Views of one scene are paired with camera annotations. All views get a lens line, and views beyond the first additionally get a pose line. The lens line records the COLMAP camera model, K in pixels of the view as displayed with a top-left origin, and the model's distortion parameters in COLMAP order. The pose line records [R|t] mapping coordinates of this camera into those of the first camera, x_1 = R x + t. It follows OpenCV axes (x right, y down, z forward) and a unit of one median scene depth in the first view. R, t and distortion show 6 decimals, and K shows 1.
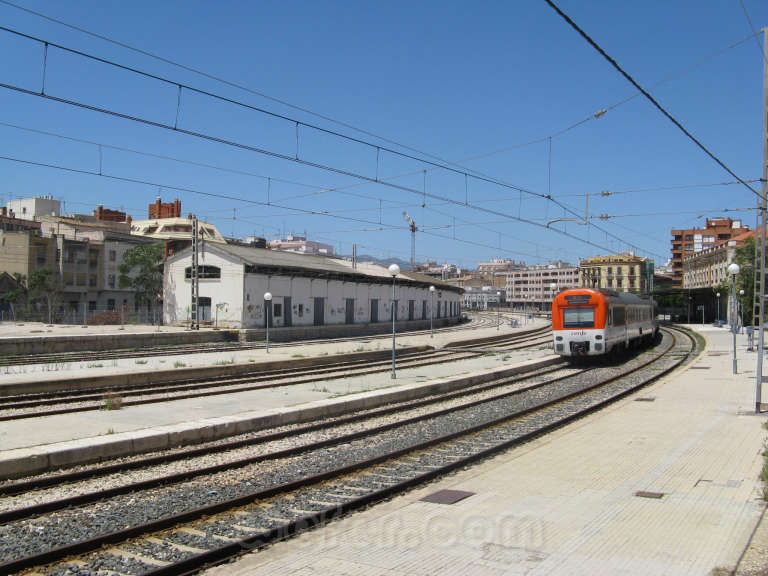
lens RADIAL K [[791.8, 0, 377.7], [0, 791.8, 278.5], [0, 0, 1]] dist [-0.192310, 0.214770]
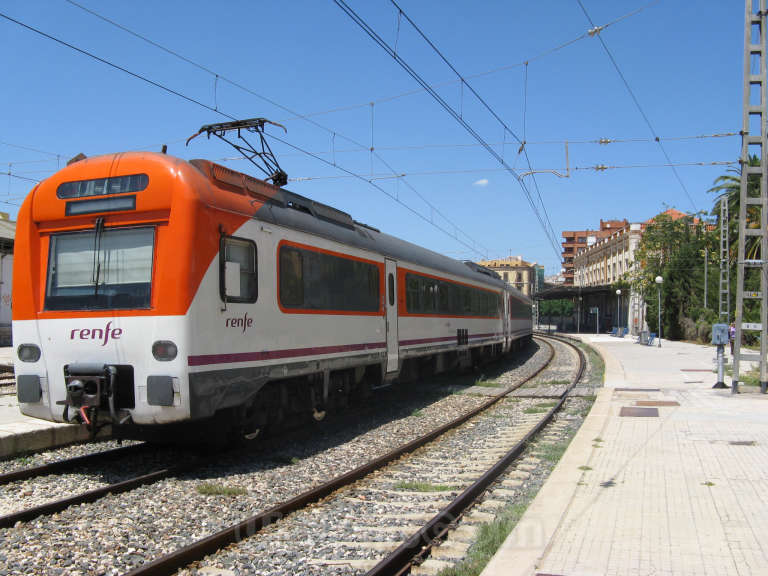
lens RADIAL K [[791.5, 0, 384.0], [0, 791.5, 288.0], [0, 0, 1]] dist [-0.189493, 0.193349]
pose [[0.990831, 0.013144, 0.134468, 0.167001], [-0.012684, 0.999910, -0.004277, 0.029944], [-0.134513, 0.002532, 0.990909, 0.400549]]
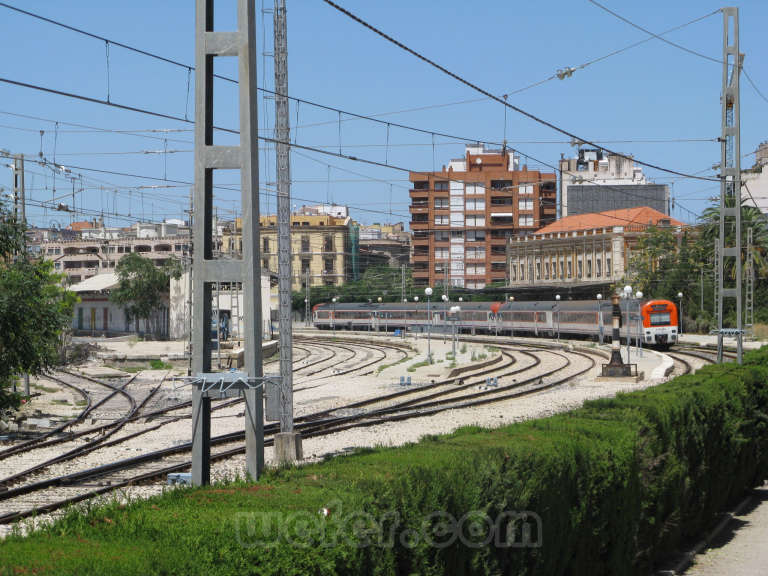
lens RADIAL K [[2293.7, 0, 384.0], [0, 2293.7, 288.0], [0, 0, 1]] dist [0.061287, -0.115517]
pose [[0.892929, -0.016686, 0.449888, -1.212532], [0.005380, 0.999637, 0.026399, -0.071531], [-0.450166, -0.021153, 0.892694, -1.496684]]
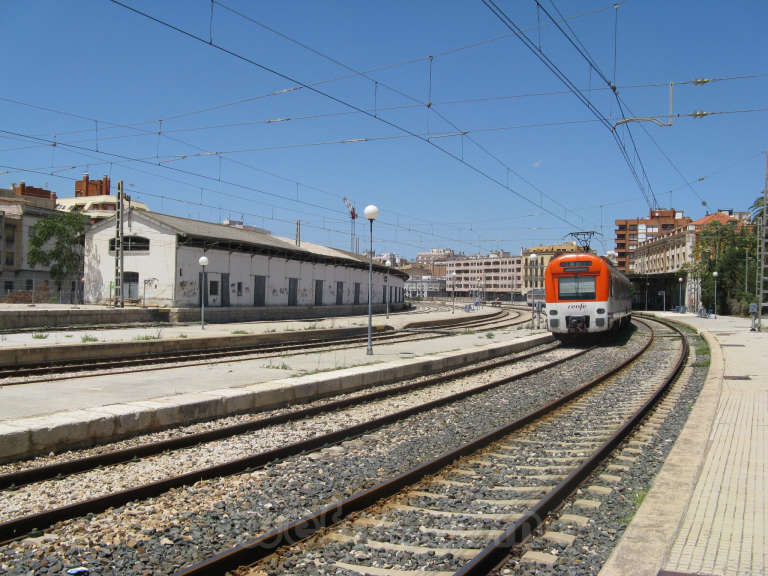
lens RADIAL K [[791.5, 0, 384.0], [0, 791.5, 288.0], [0, 0, 1]] dist [-0.189493, 0.193349]
pose [[0.995979, 0.007853, 0.089246, -0.013782], [-0.009875, 0.999704, 0.022244, 0.017823], [-0.089045, -0.023036, 0.995761, 0.094547]]
